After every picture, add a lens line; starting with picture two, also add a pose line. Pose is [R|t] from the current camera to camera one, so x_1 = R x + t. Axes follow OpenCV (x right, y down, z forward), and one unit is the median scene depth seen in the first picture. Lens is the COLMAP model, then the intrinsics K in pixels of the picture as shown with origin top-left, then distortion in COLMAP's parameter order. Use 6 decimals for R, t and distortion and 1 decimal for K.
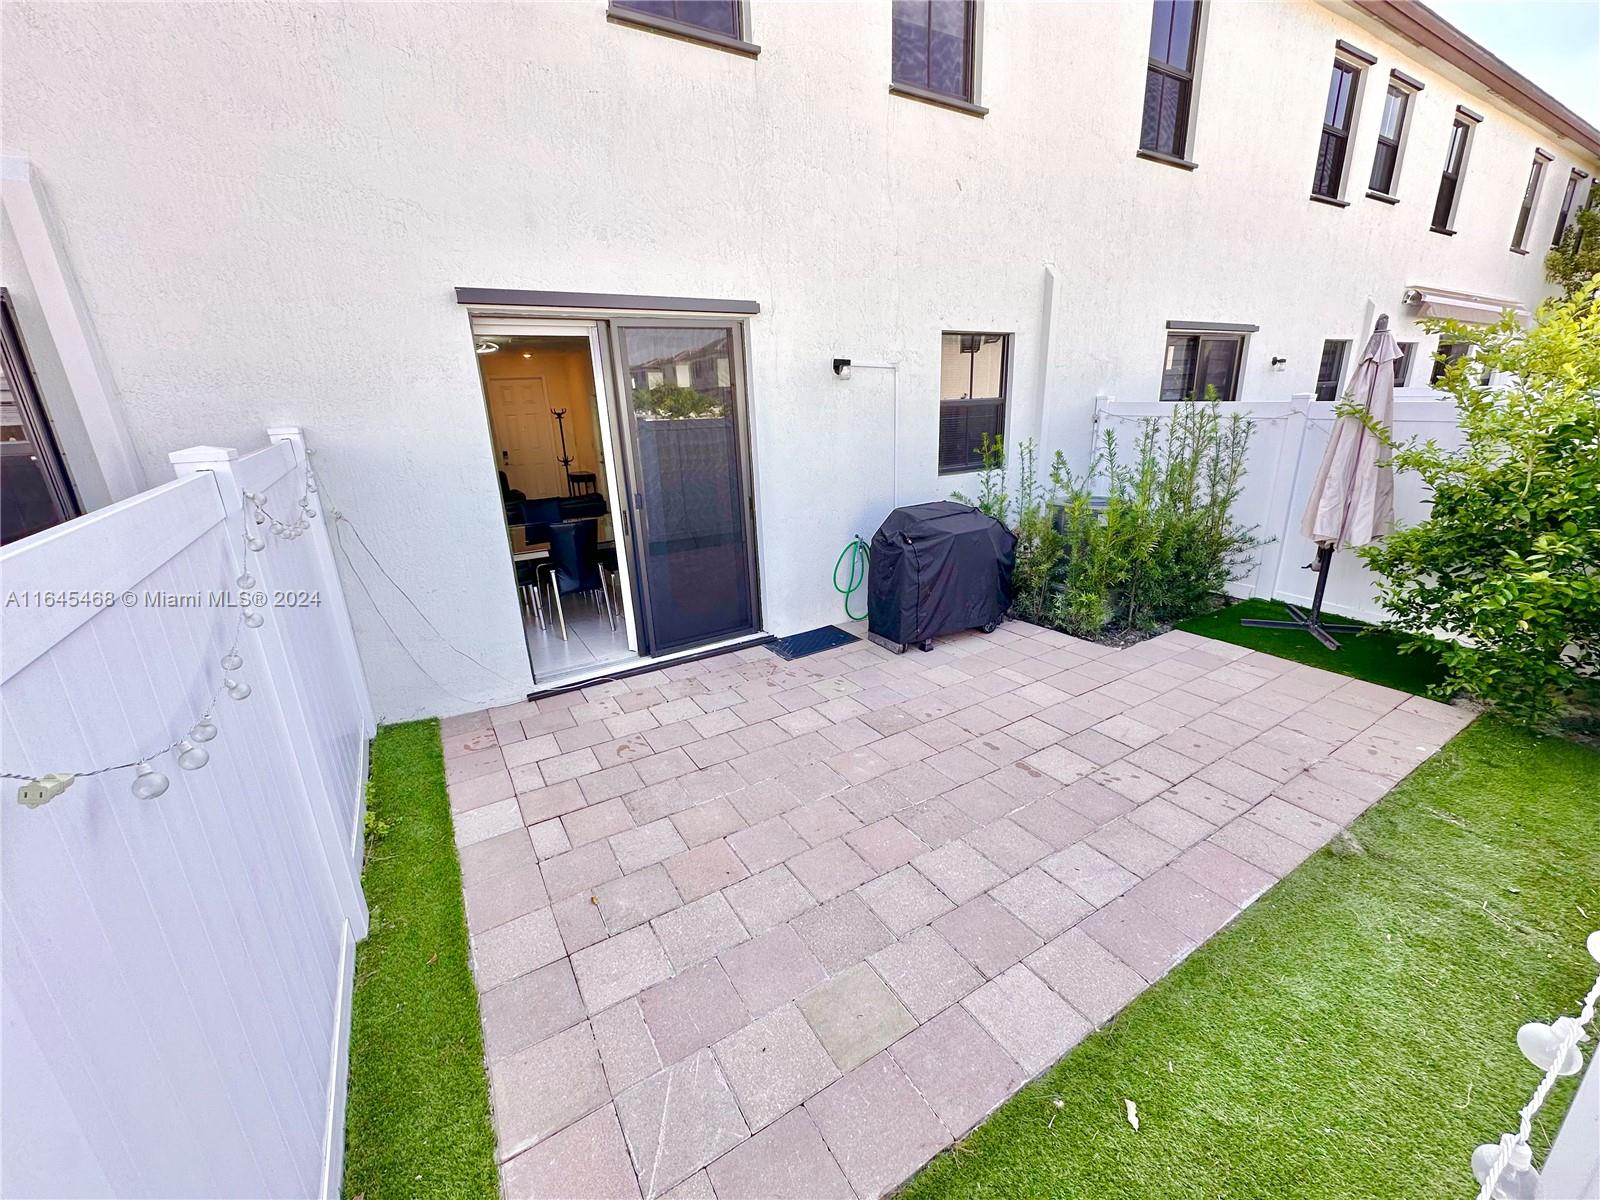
lens RADIAL K [[639.3, 0, 800.6], [0, 639.3, 599.0], [0, 0, 1]] dist [-0.002306, 0.000206]
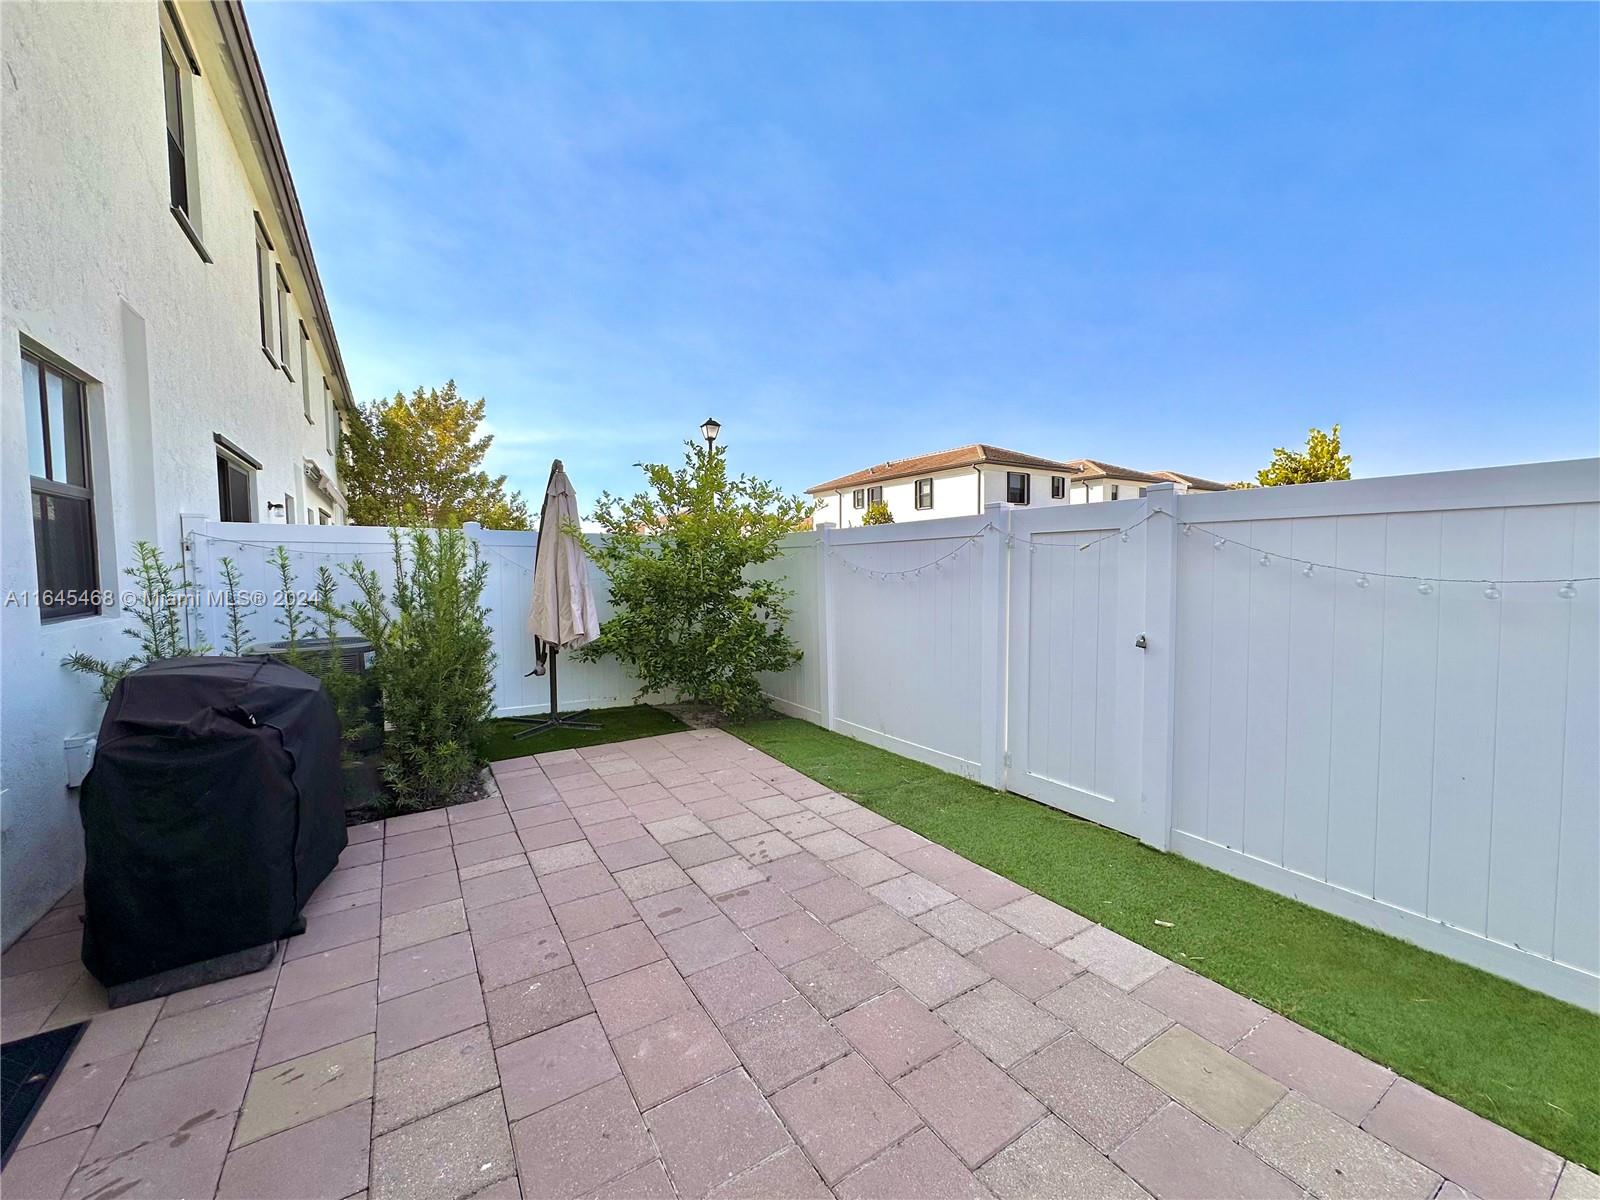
lens RADIAL K [[639.3, 0, 801.9], [0, 639.3, 601.8], [0, 0, 1]] dist [-0.002306, 0.000206]
pose [[-0.018126, -0.025425, 0.999512, -0.332330], [0.309262, 0.950510, 0.029787, -0.063561], [-0.950804, 0.309651, -0.009366, 0.598325]]
